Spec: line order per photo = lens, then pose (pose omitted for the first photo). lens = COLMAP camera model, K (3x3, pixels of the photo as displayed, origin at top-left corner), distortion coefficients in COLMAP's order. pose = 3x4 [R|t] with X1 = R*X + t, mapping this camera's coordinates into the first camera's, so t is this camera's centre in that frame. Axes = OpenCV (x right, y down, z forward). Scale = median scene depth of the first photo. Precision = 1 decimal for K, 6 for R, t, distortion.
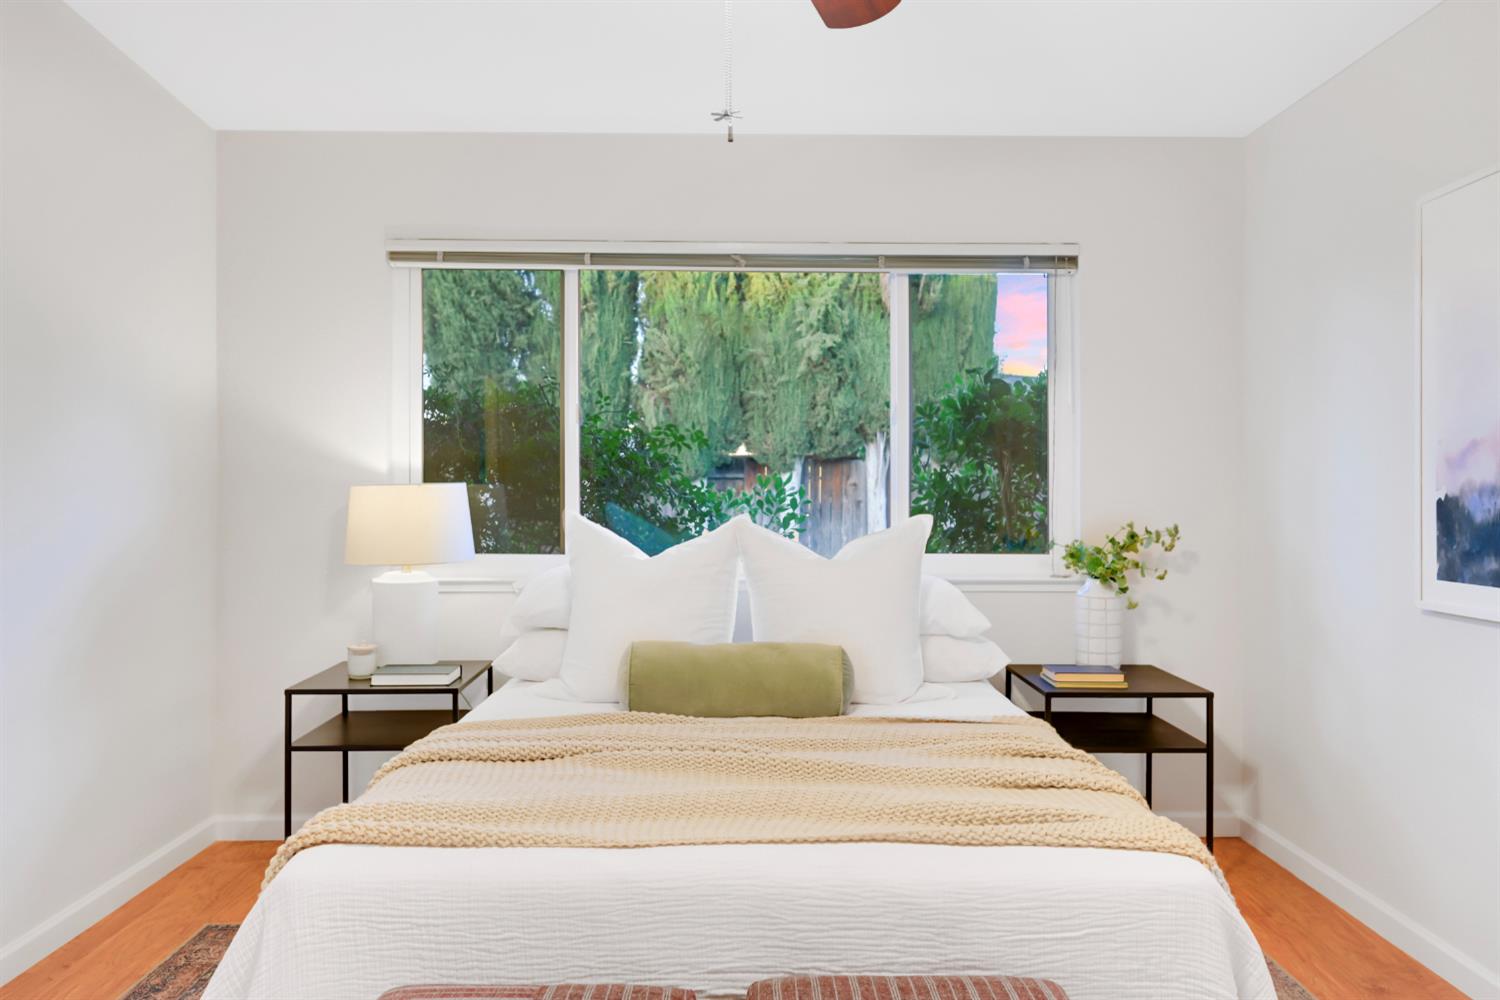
lens RADIAL K [[1083.7, 0, 750.0], [0, 1083.7, 500.0], [0, 0, 1]] dist [-0.000243, 0.000782]
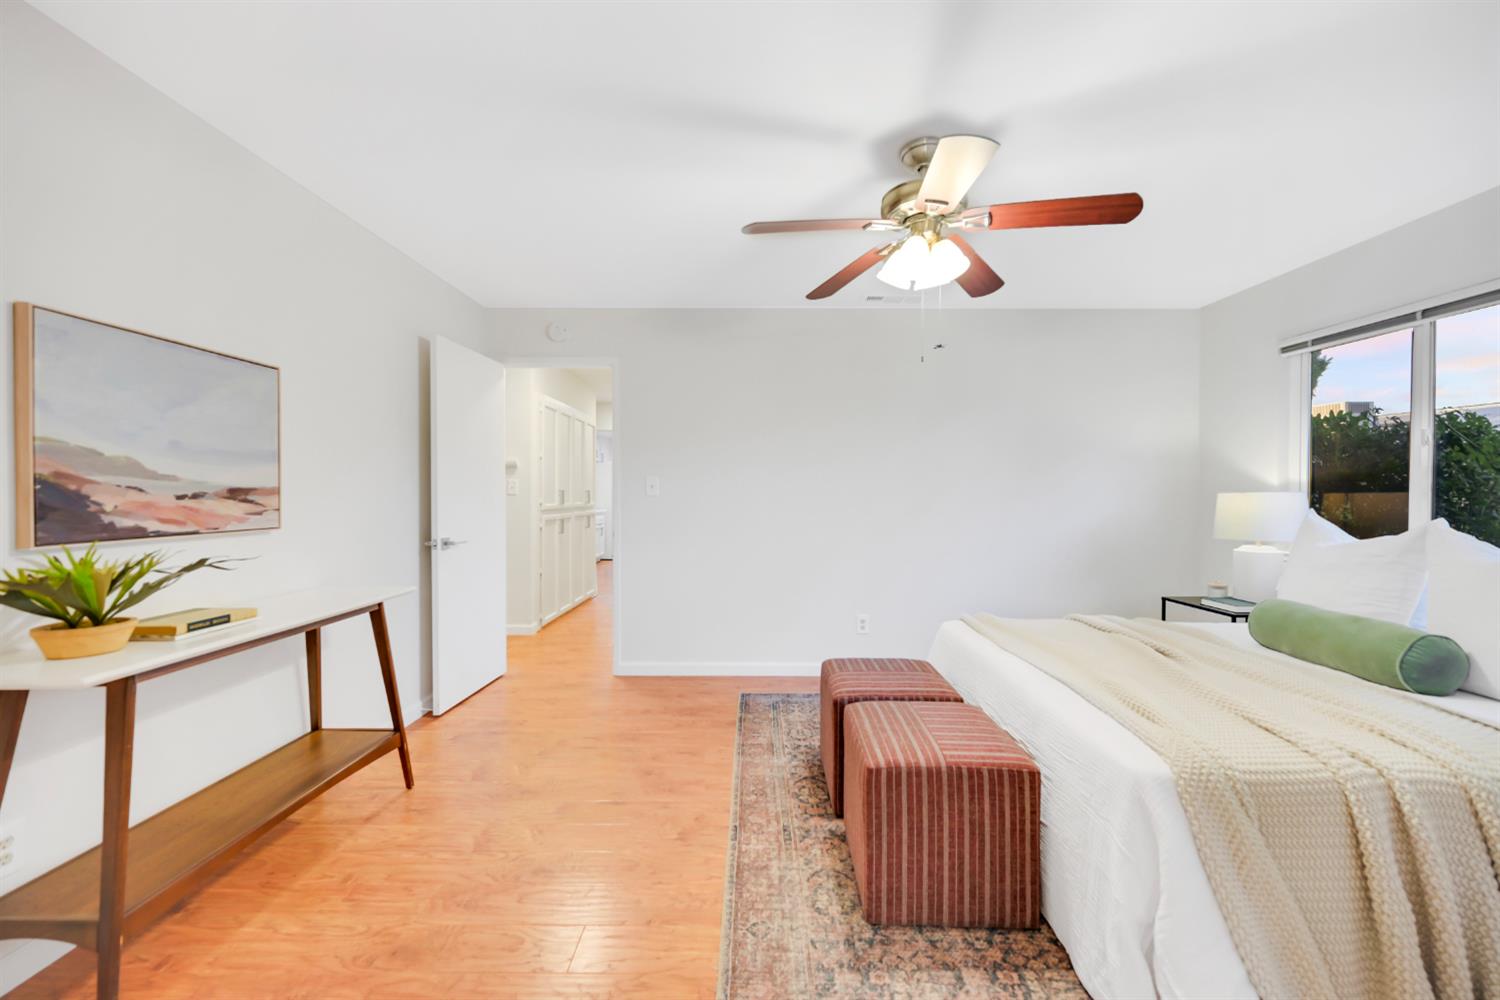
lens RADIAL K [[589.8, 0, 749.5], [0, 589.8, 498.3], [0, 0, 1]] dist [-0.000387, -0.000109]
pose [[-0.030419, 0.008963, -0.999497, 0.588229], [-0.017645, 0.999799, 0.009503, -0.000893], [0.999381, 0.017925, -0.030255, 0.255630]]
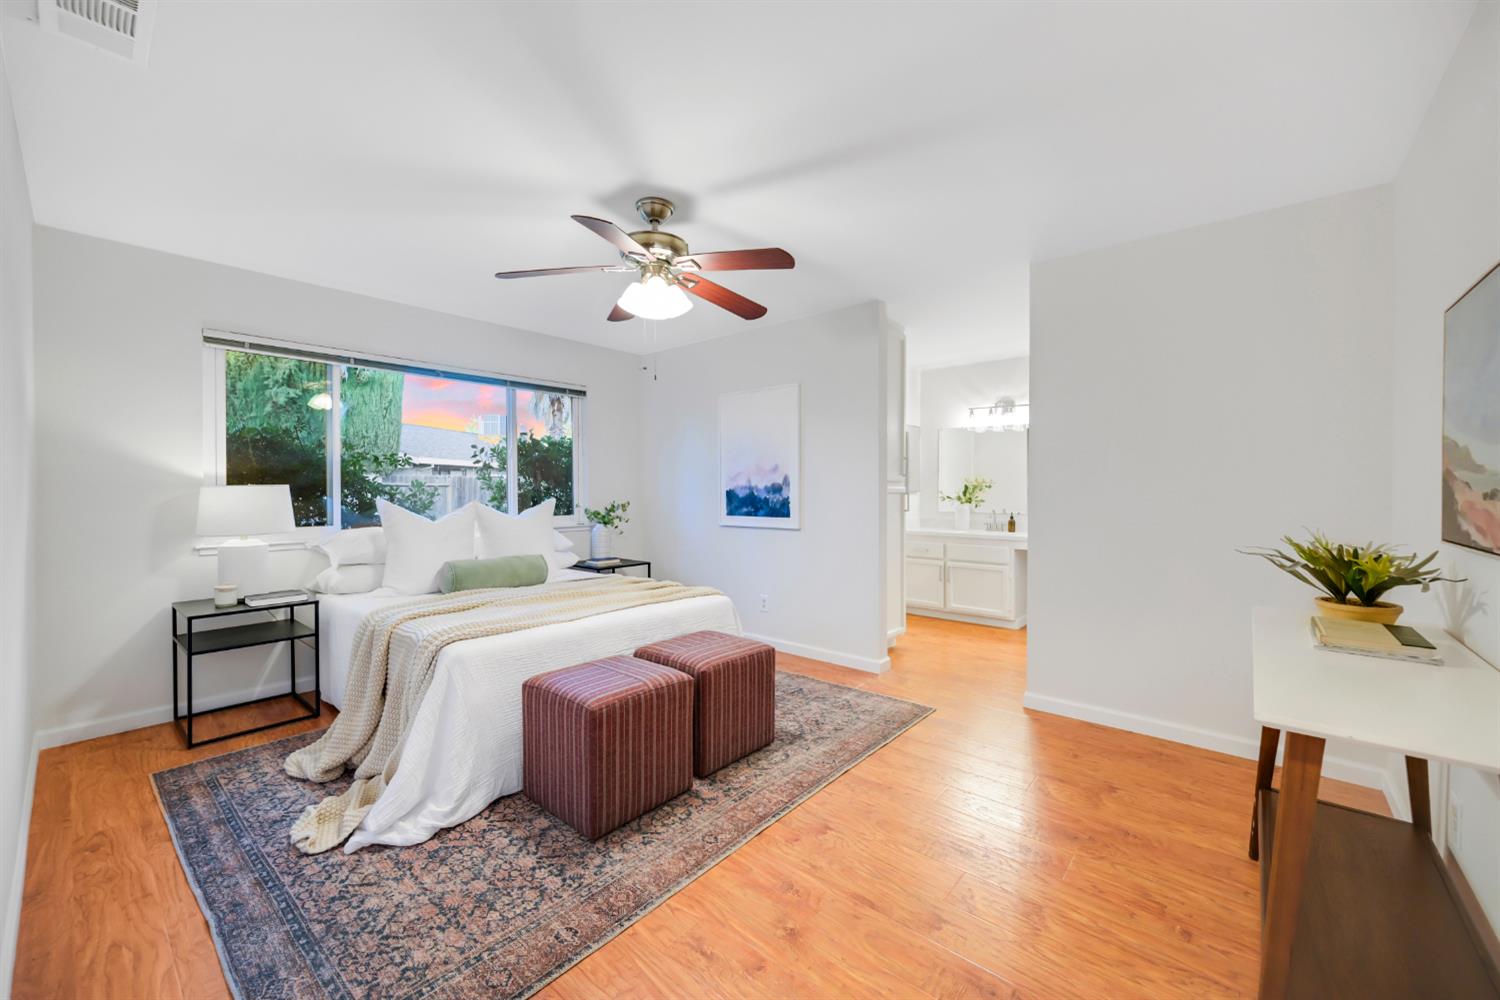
lens RADIAL K [[589.8, 0, 749.5], [0, 589.8, 498.3], [0, 0, 1]] dist [-0.000387, -0.000109]
pose [[0.663582, -0.015817, 0.747937, -0.471347], [0.011347, 0.999874, 0.011077, 0.003280], [-0.748018, 0.001137, 0.663678, -0.154909]]
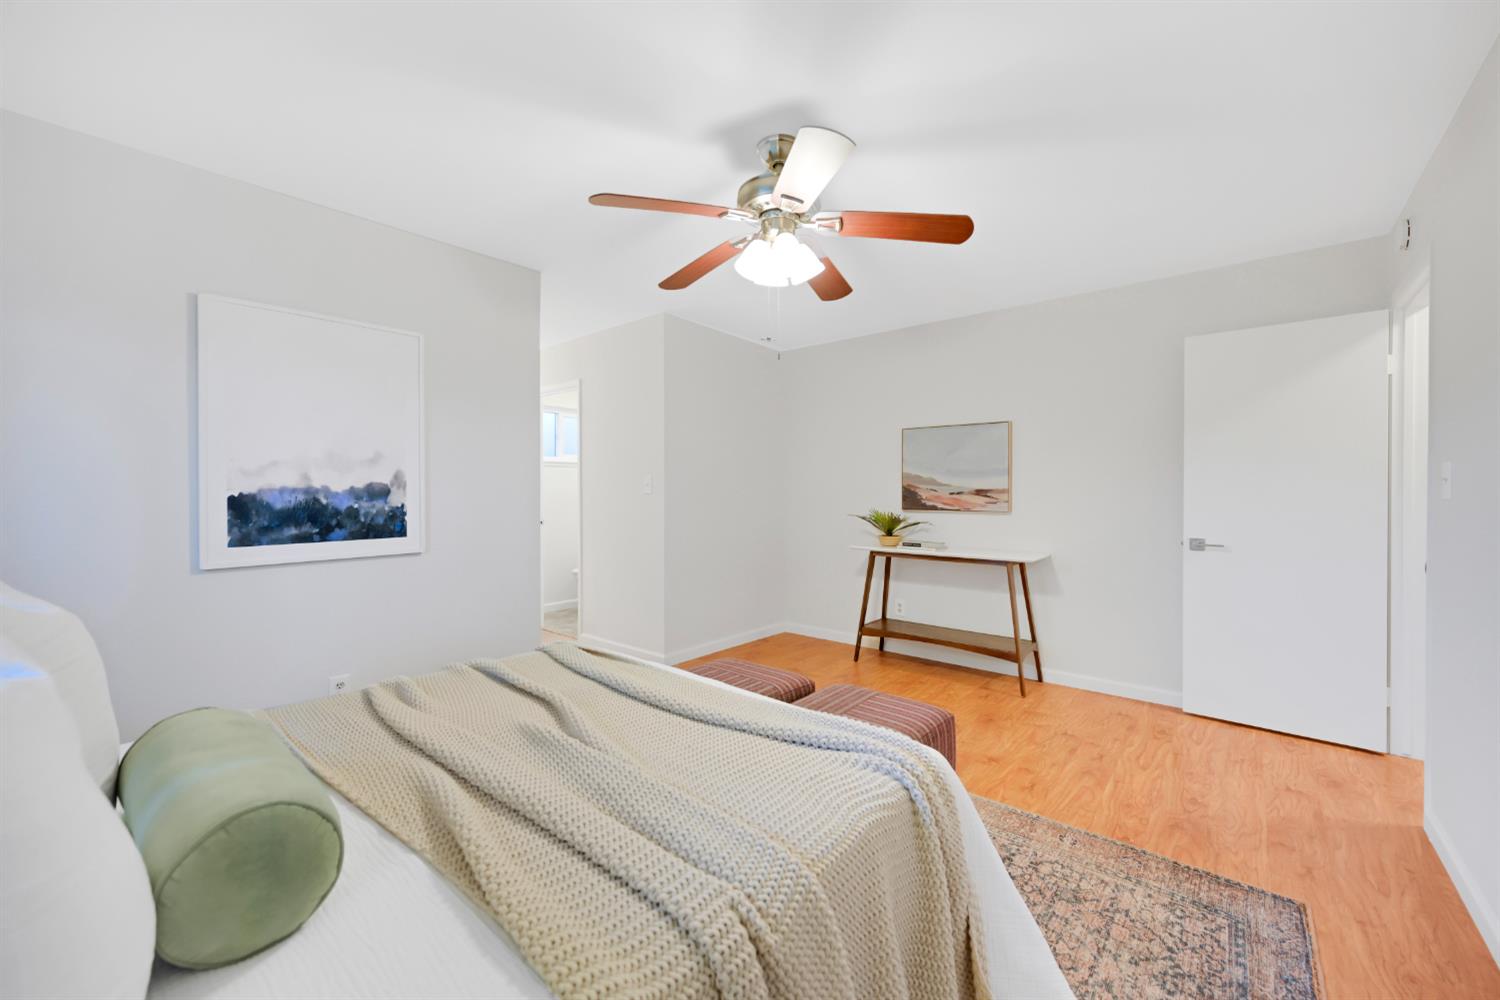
lens RADIAL K [[585.9, 0, 754.7], [0, 585.9, 497.4], [0, 0, 1]] dist [0.000093, -0.000302]
pose [[-0.756124, -0.010684, 0.654341, -0.373056], [0.006118, 0.999708, 0.023393, -0.010328], [-0.654400, 0.021691, -0.755838, 0.869133]]
